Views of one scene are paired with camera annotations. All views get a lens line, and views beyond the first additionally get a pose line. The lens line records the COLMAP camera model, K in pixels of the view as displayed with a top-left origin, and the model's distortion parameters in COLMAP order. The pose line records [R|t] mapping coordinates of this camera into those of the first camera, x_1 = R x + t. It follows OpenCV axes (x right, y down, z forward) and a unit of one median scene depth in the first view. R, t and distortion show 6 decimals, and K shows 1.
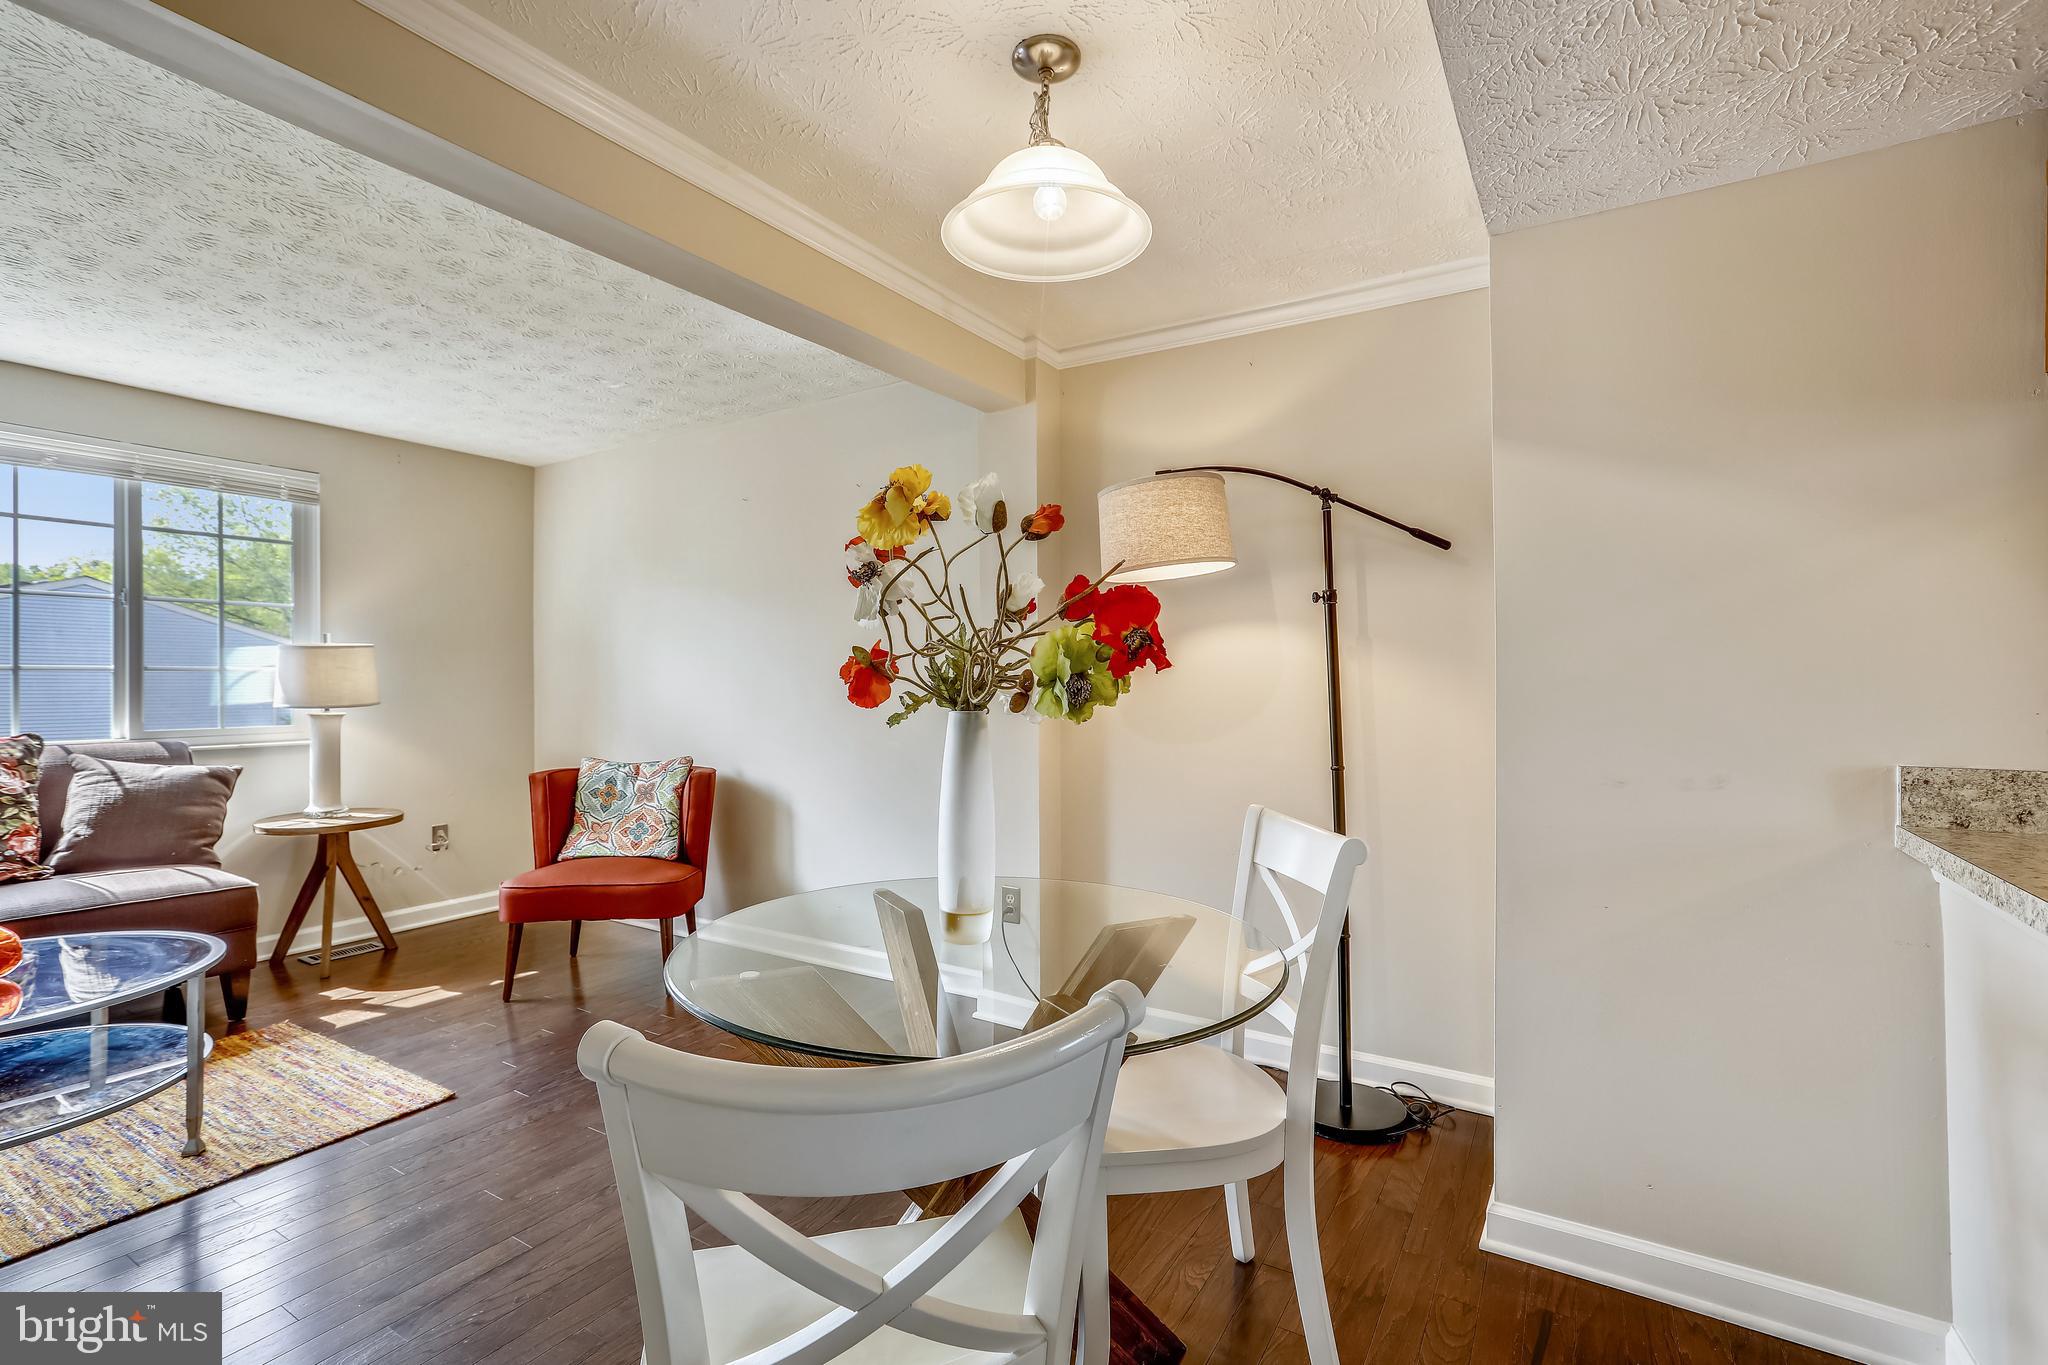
lens RADIAL K [[937.0, 0, 1038.2], [0, 937.0, 677.1], [0, 0, 1]] dist [-0.039365, 0.016341]
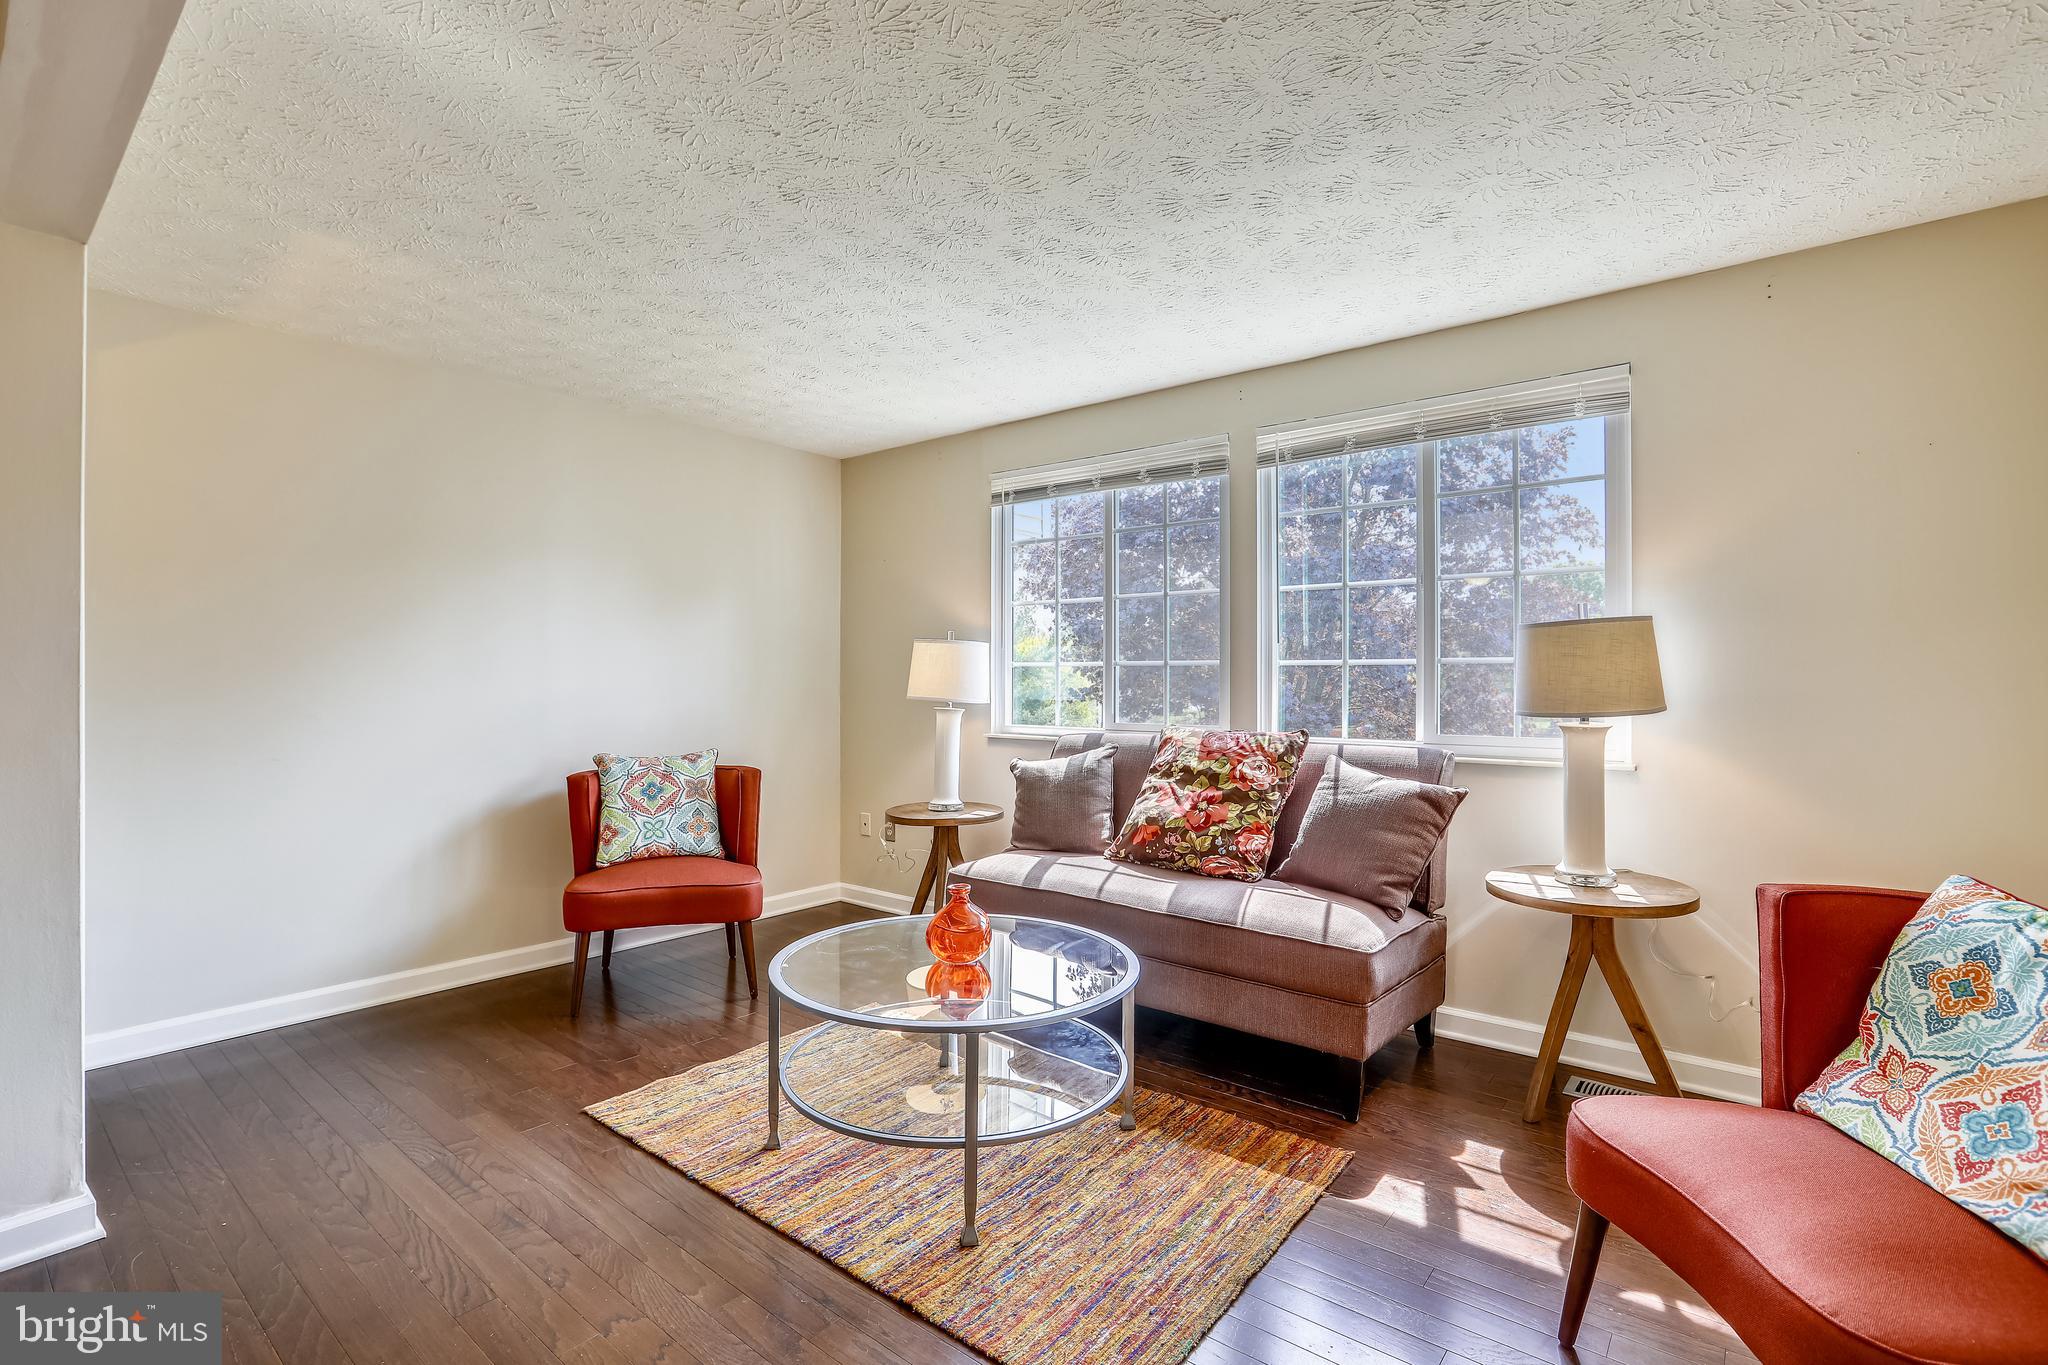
lens RADIAL K [[940.2, 0, 1015.7], [0, 940.2, 681.6], [0, 0, 1]] dist [-0.037900, 0.016266]
pose [[-0.146643, 0.002588, -0.989186, -0.064164], [0.000811, 0.999997, 0.002496, 0.006449], [0.989189, -0.000436, -0.146645, 0.780533]]
